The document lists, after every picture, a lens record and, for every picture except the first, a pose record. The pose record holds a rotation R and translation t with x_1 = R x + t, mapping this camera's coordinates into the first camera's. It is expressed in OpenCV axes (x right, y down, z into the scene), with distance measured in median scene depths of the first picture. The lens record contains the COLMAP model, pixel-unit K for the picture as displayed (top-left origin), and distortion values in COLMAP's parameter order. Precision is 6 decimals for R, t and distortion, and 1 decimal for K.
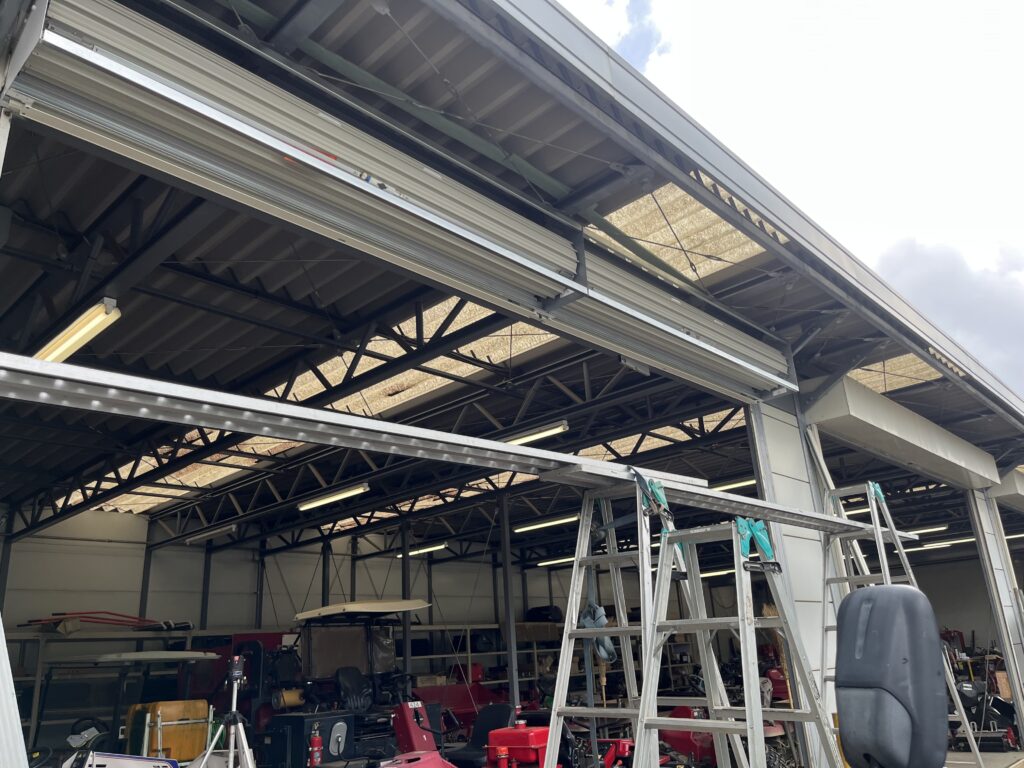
lens RADIAL K [[777.4, 0, 509.6], [0, 777.4, 388.4], [0, 0, 1]] dist [0.057251, -0.078887]
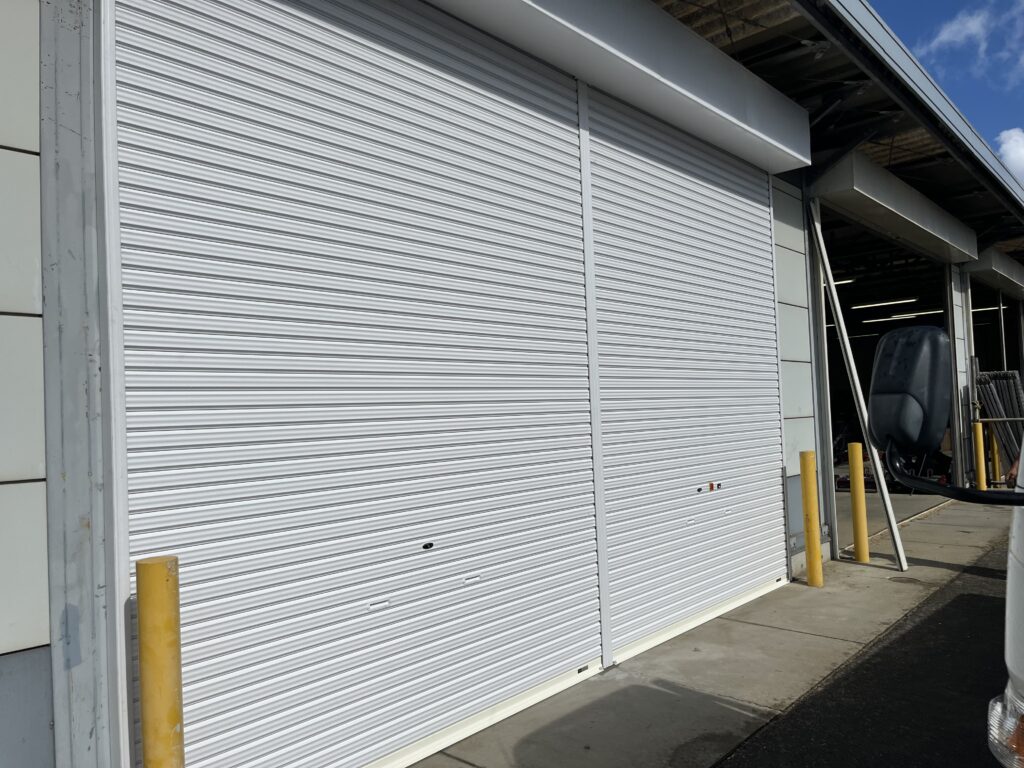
lens RADIAL K [[777.4, 0, 509.6], [0, 777.4, 388.4], [0, 0, 1]] dist [0.057251, -0.078887]
pose [[0.999267, 0.019905, 0.032712, -0.044069], [-0.028646, 0.955485, 0.293647, -0.005186], [-0.025411, -0.294369, 0.955354, -0.053079]]
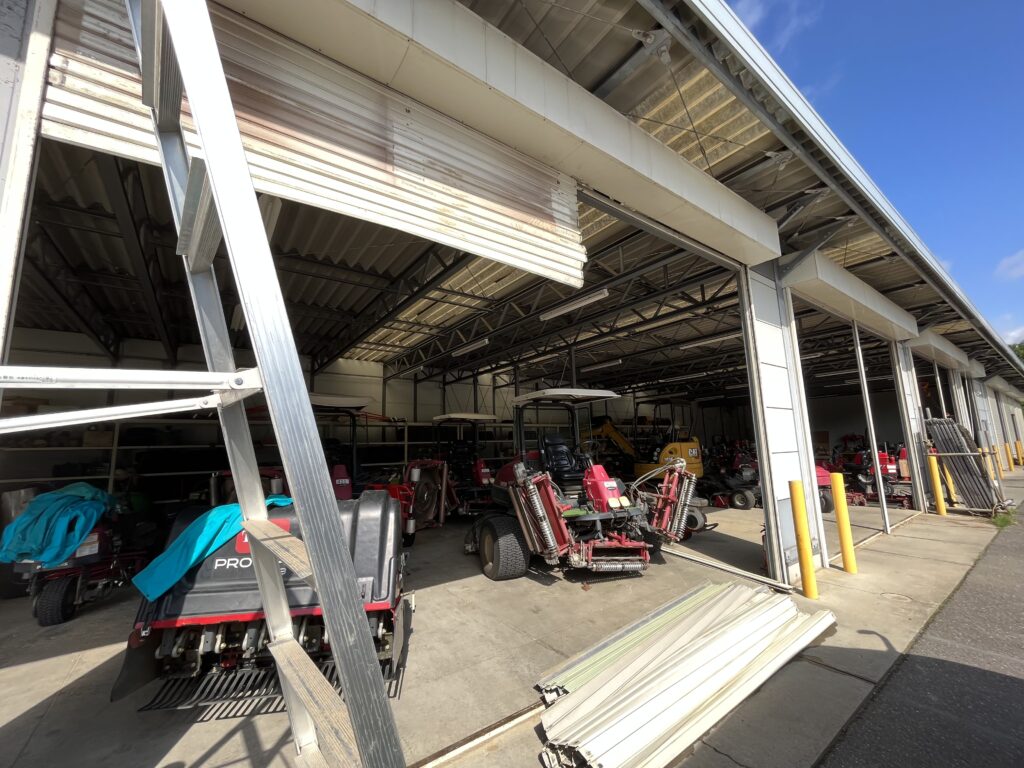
lens RADIAL K [[417.5, 0, 508.7], [0, 417.5, 383.0], [0, 0, 1]] dist [-0.000126, 0.000019]
pose [[0.981967, 0.002888, -0.189029, 0.035223], [0.032726, 0.982191, 0.185012, 0.054827], [0.186197, -0.187862, 0.964385, 0.138448]]
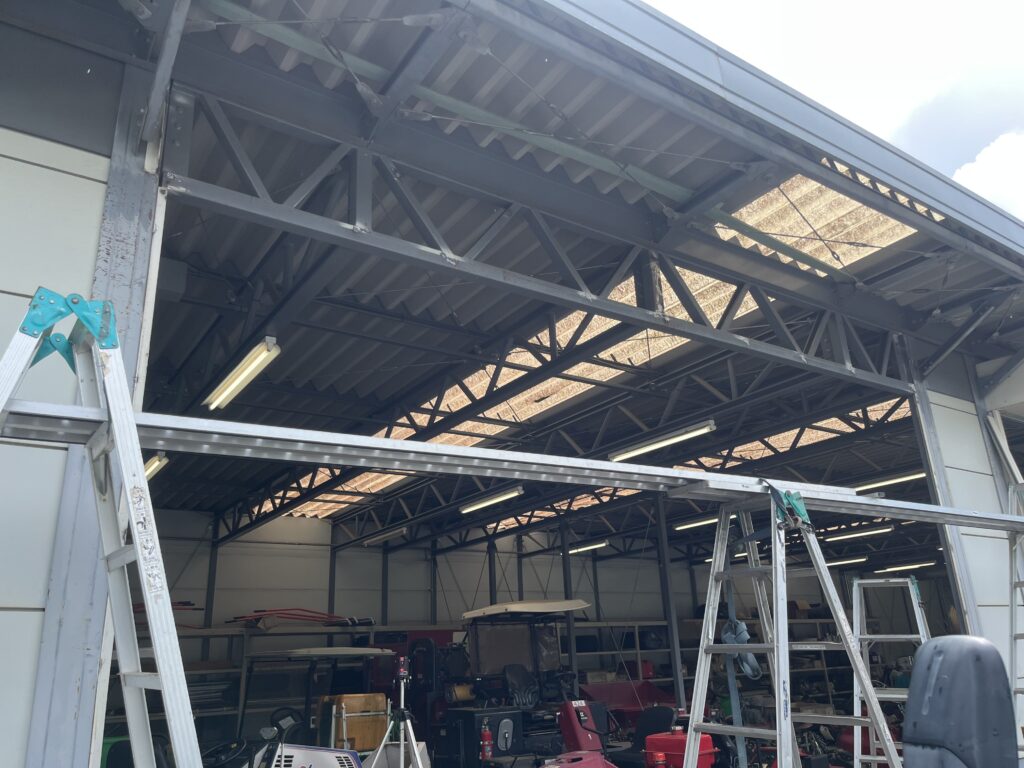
lens RADIAL K [[772.7, 0, 512.0], [0, 772.7, 386.8], [0, 0, 1]] dist [0.071659, -0.103600]
pose [[0.977450, -0.055111, -0.203850, 0.023673], [0.056299, 0.998414, 0.000027, -0.012526], [0.203525, -0.011502, 0.979002, -0.005800]]
